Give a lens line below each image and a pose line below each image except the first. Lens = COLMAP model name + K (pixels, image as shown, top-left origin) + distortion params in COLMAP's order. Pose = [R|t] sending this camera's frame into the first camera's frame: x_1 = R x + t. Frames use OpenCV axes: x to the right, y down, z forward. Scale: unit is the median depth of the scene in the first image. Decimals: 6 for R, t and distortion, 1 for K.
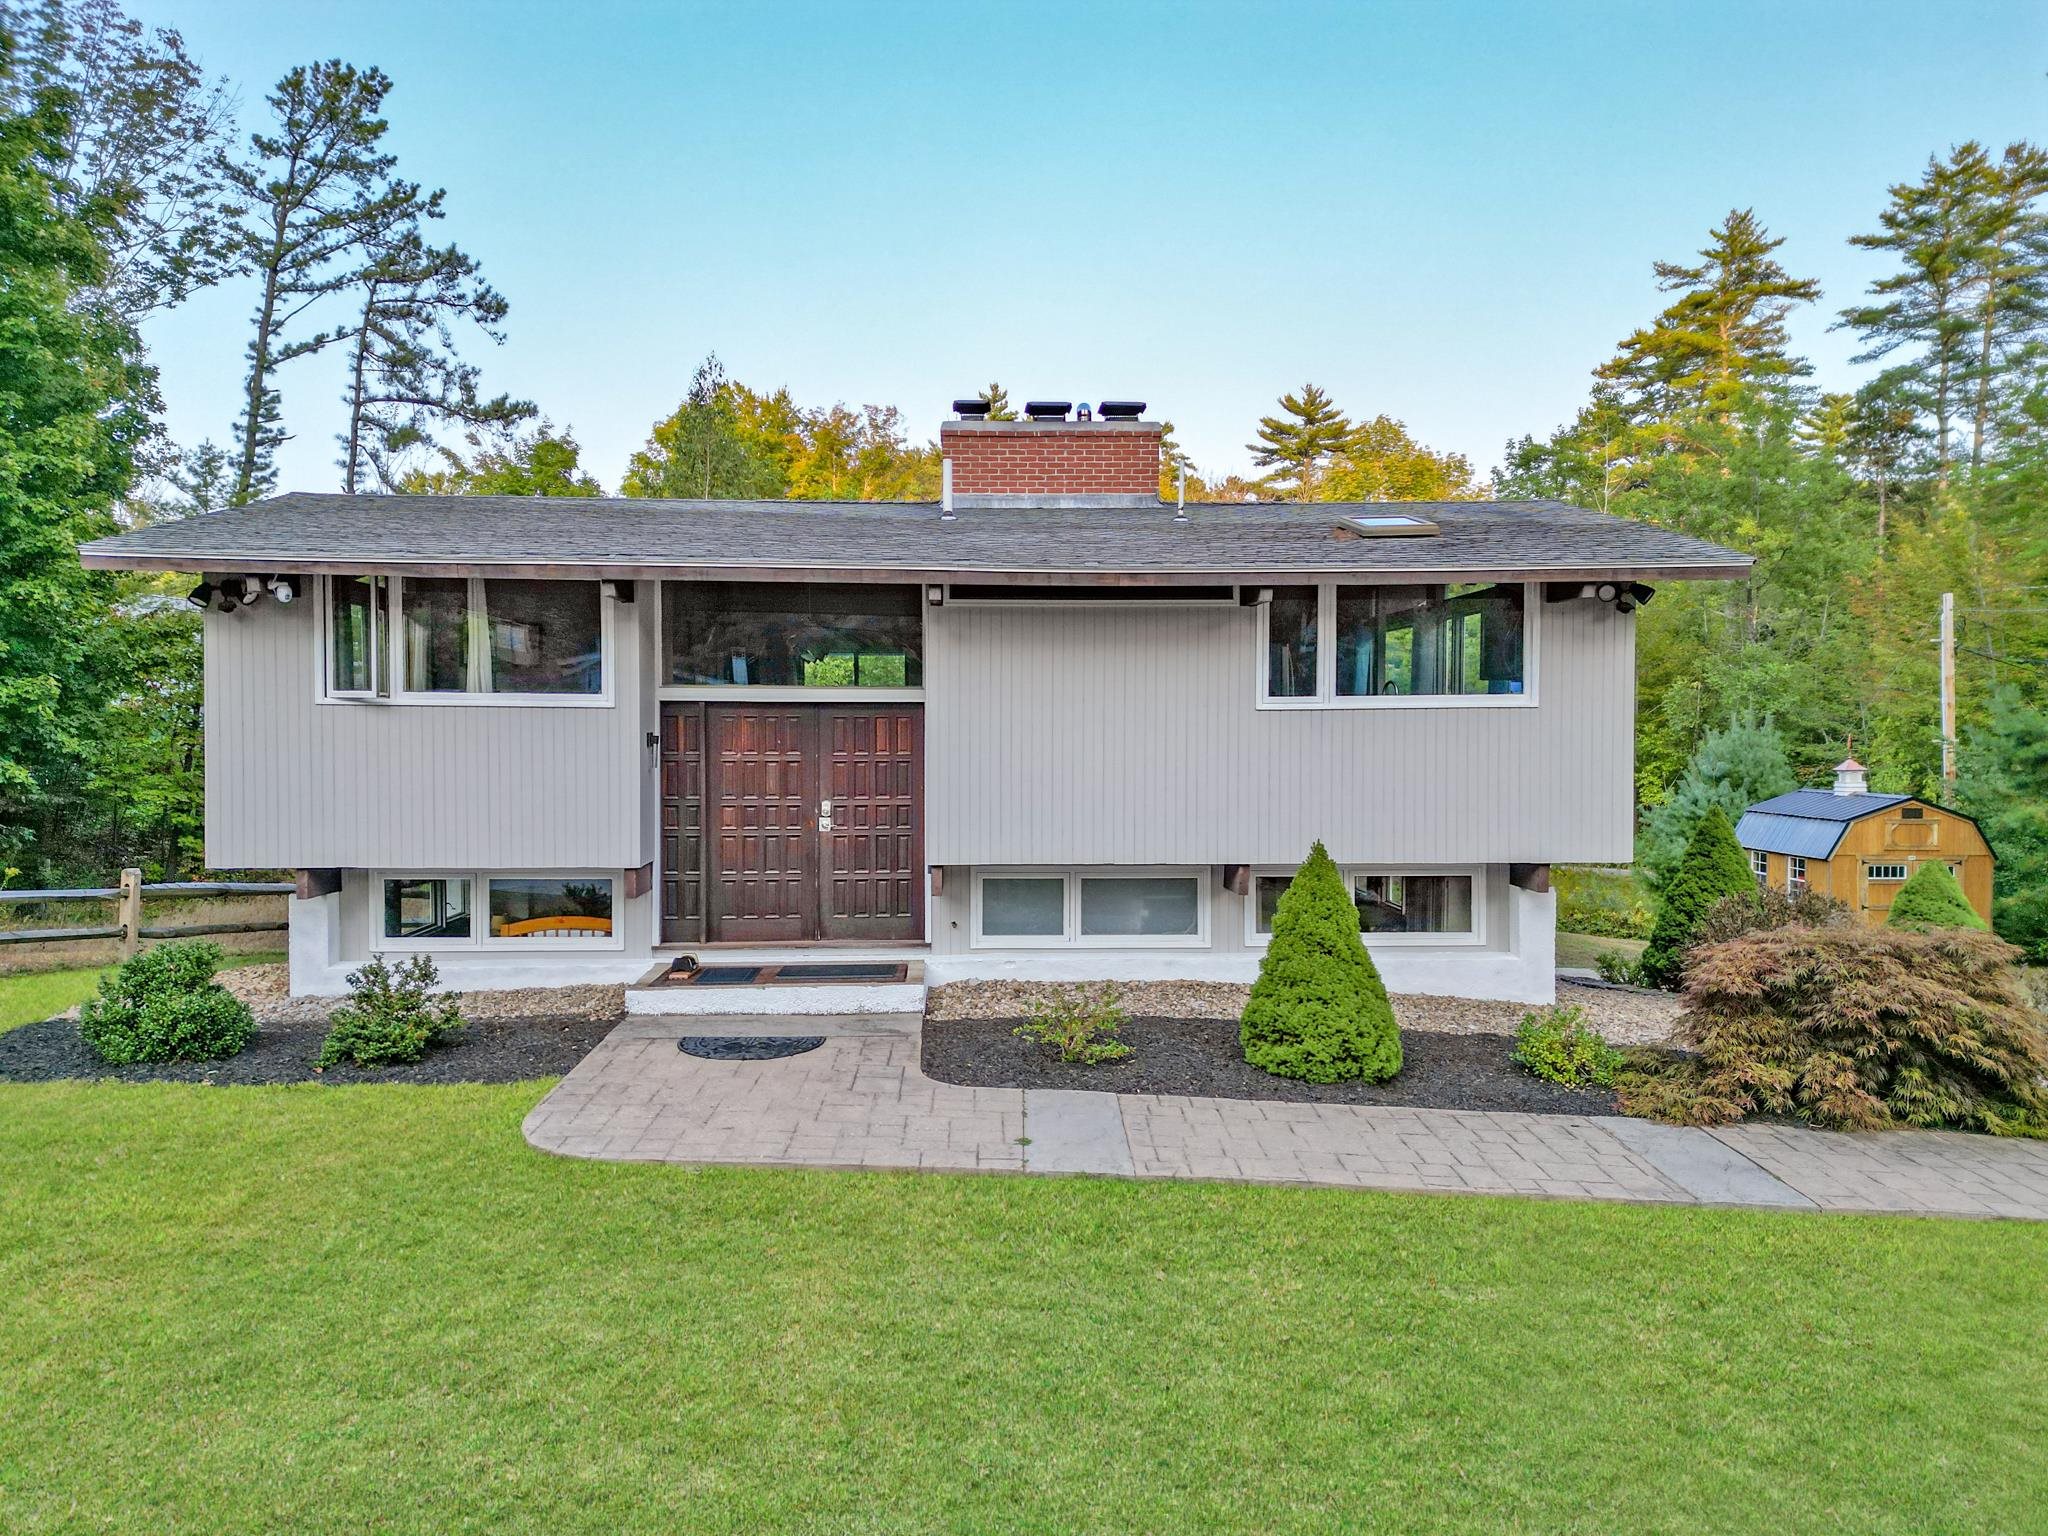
lens RADIAL K [[1412.3, 0, 1024.0], [0, 1412.3, 768.0], [0, 0, 1]] dist [0.060168, -0.040647]
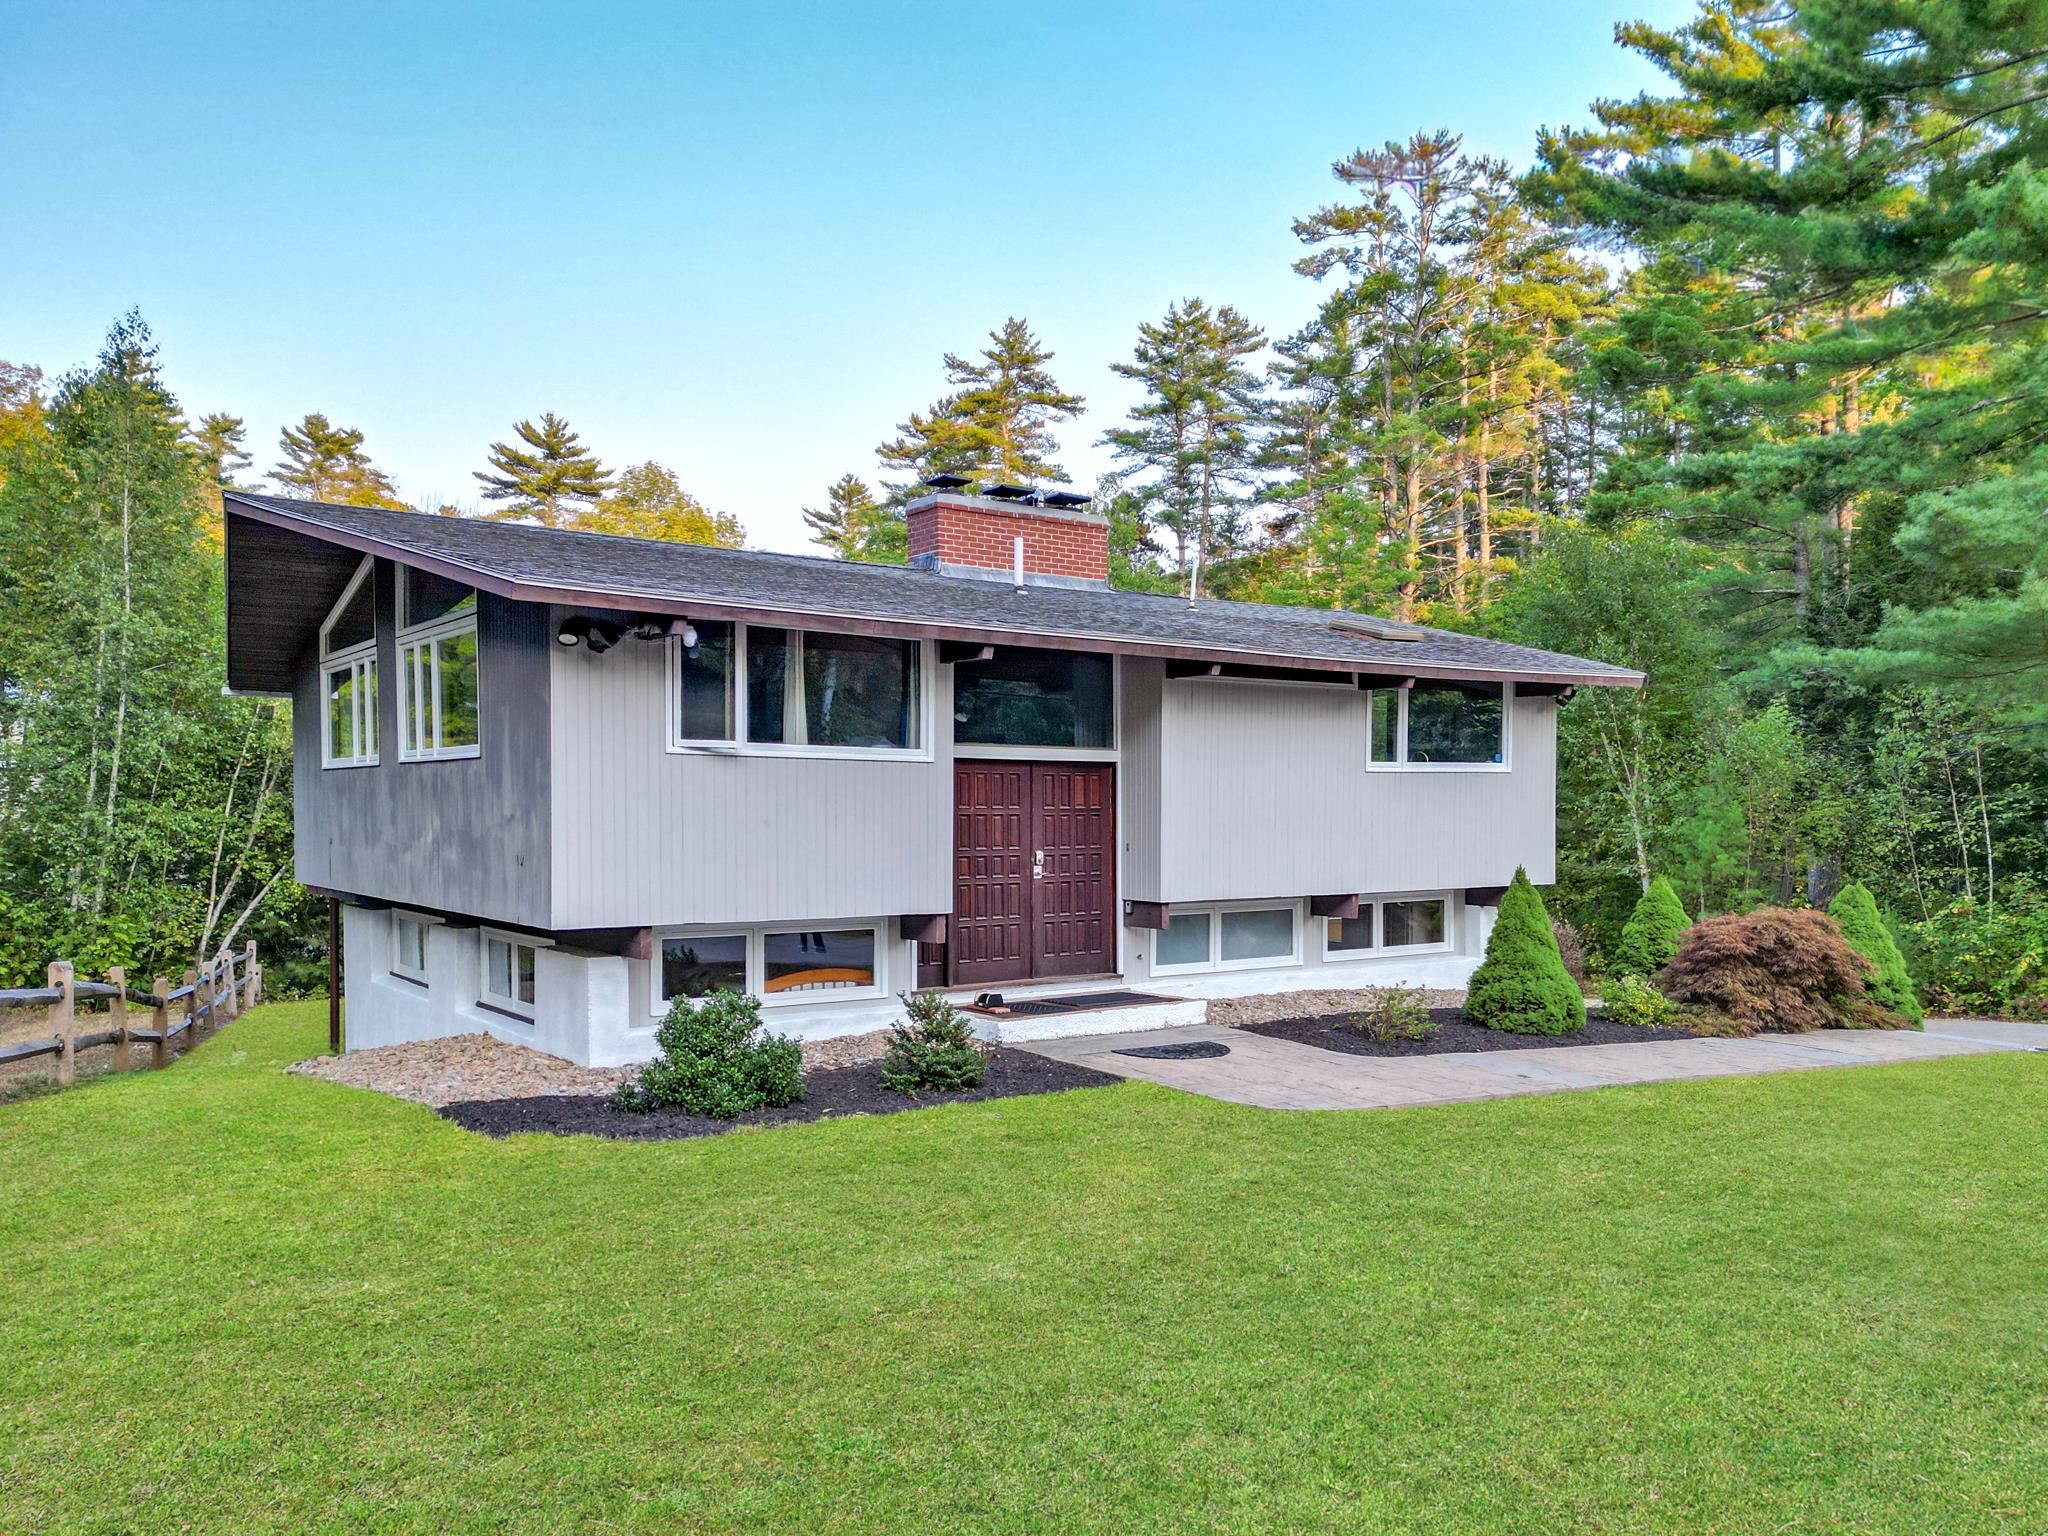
lens RADIAL K [[1606.1, 0, 1023.5], [0, 1606.1, 883.5], [0, 0, 1]] dist [0.071490, -0.001182]
pose [[0.825765, -0.025498, 0.563438, -0.284558], [0.014809, 0.999613, 0.023532, 0.006439], [-0.563820, -0.011088, 0.825823, -0.007696]]
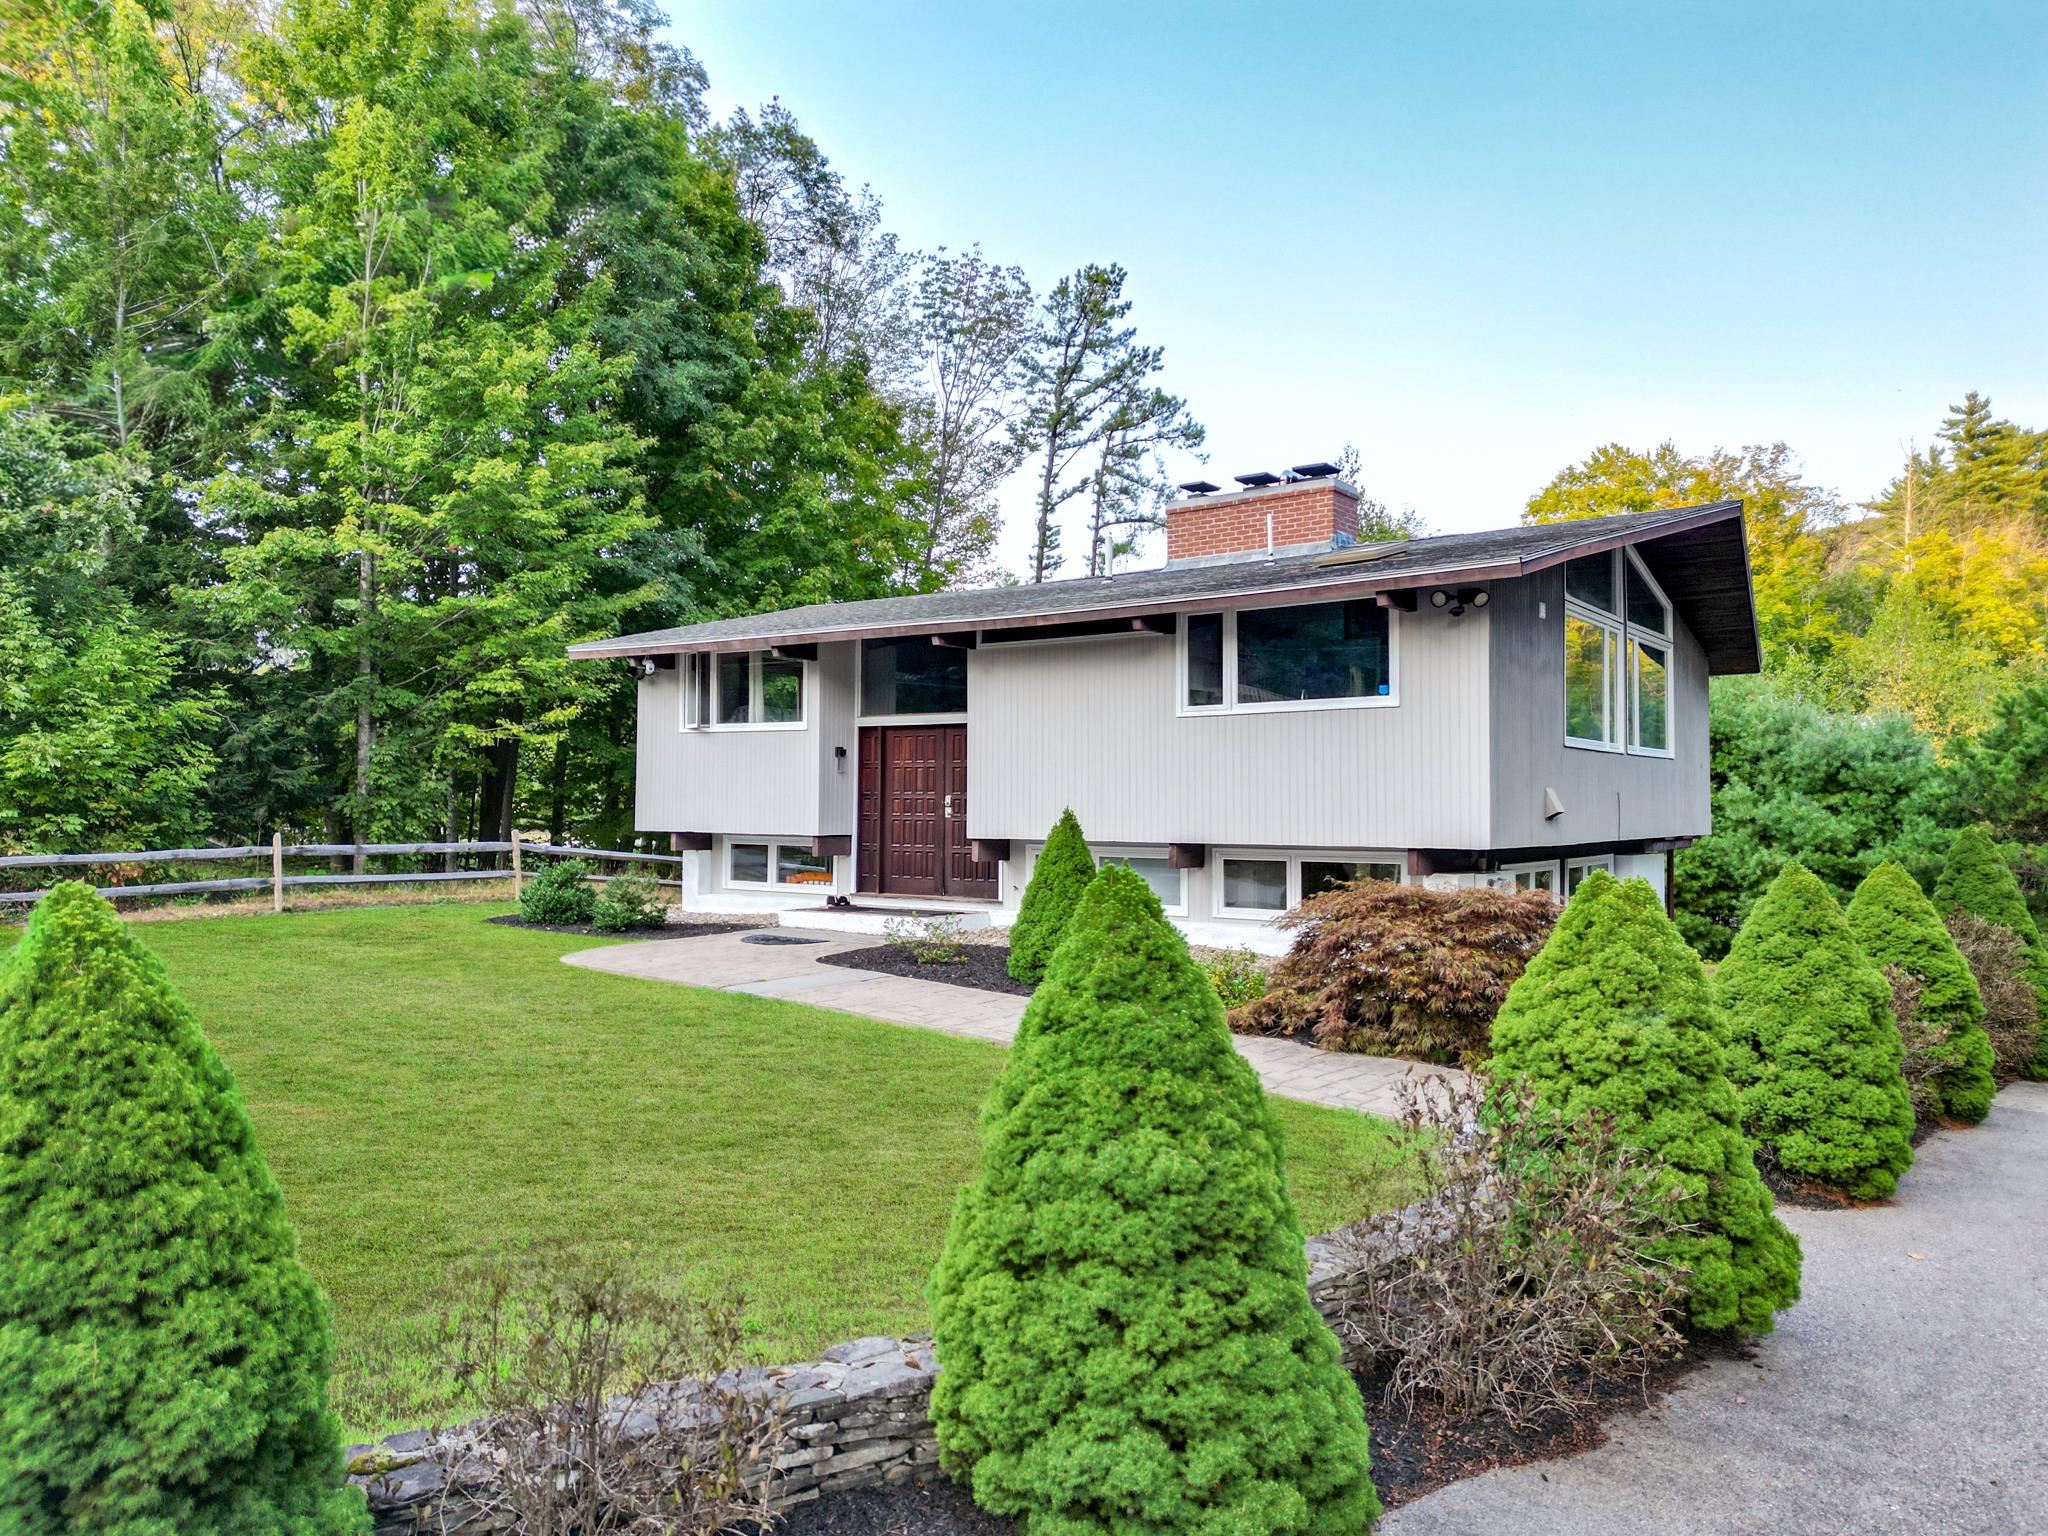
lens RADIAL K [[1399.1, 0, 1027.3], [0, 1399.1, 811.0], [0, 0, 1]] dist [0.051498, -0.001284]
pose [[0.784914, 0.006712, -0.619569, 0.258001], [-0.022906, 0.999572, -0.018190, 0.020594], [0.619181, 0.028469, 0.784732, -0.010505]]
